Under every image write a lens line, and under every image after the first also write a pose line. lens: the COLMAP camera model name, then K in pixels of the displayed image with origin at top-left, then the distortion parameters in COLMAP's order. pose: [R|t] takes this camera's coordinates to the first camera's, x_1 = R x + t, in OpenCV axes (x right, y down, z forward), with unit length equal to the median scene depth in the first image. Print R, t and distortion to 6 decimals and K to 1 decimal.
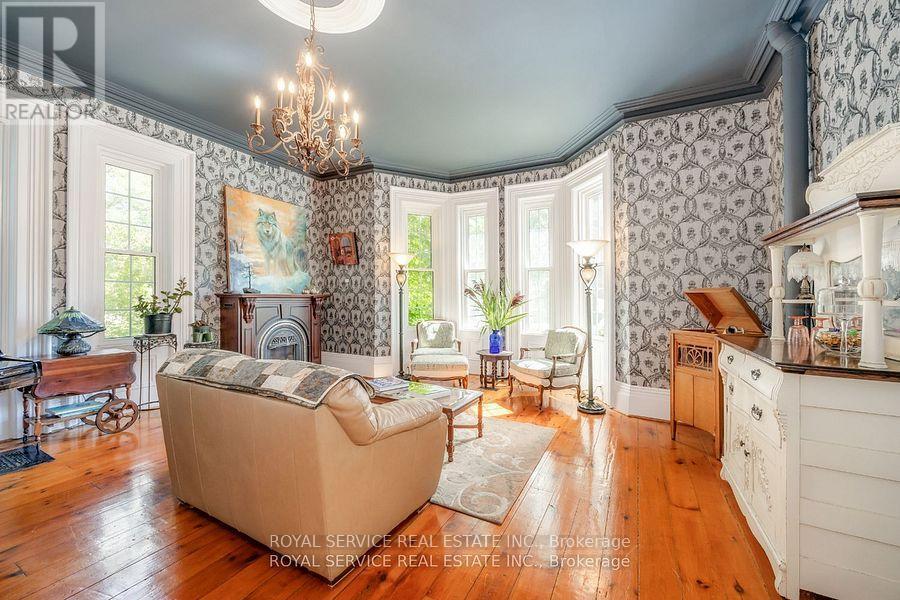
lens RADIAL K [[364.3, 0, 450.7], [0, 364.3, 296.8], [0, 0, 1]] dist [0.000638, -0.000005]
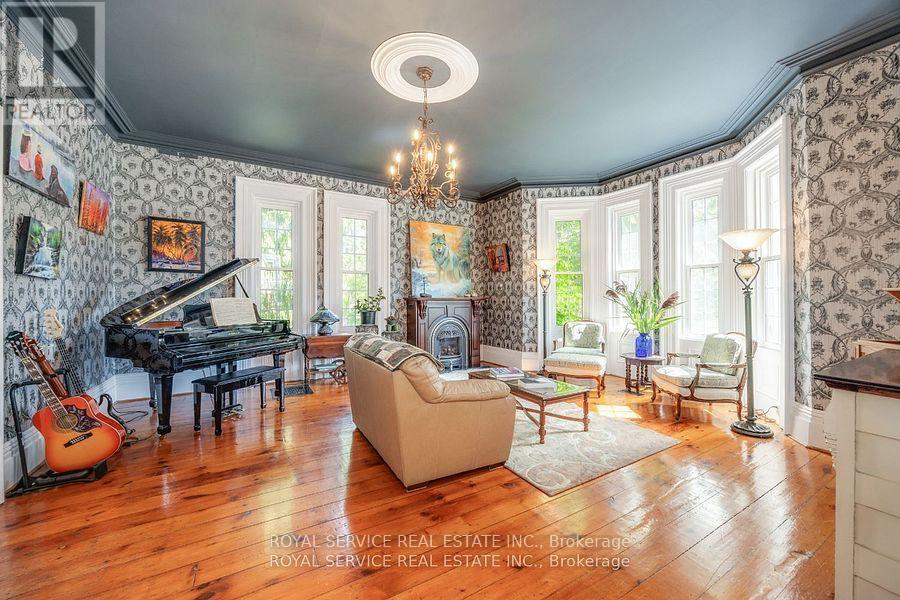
lens RADIAL K [[346.5, 0, 450.0], [0, 346.5, 300.0], [0, 0, 1]] dist [0.001118, 0.000179]
pose [[0.852546, -0.005880, -0.522619, 0.190814], [0.007356, 0.999973, 0.000750, 0.000472], [0.522601, -0.004484, 0.852566, -0.042590]]
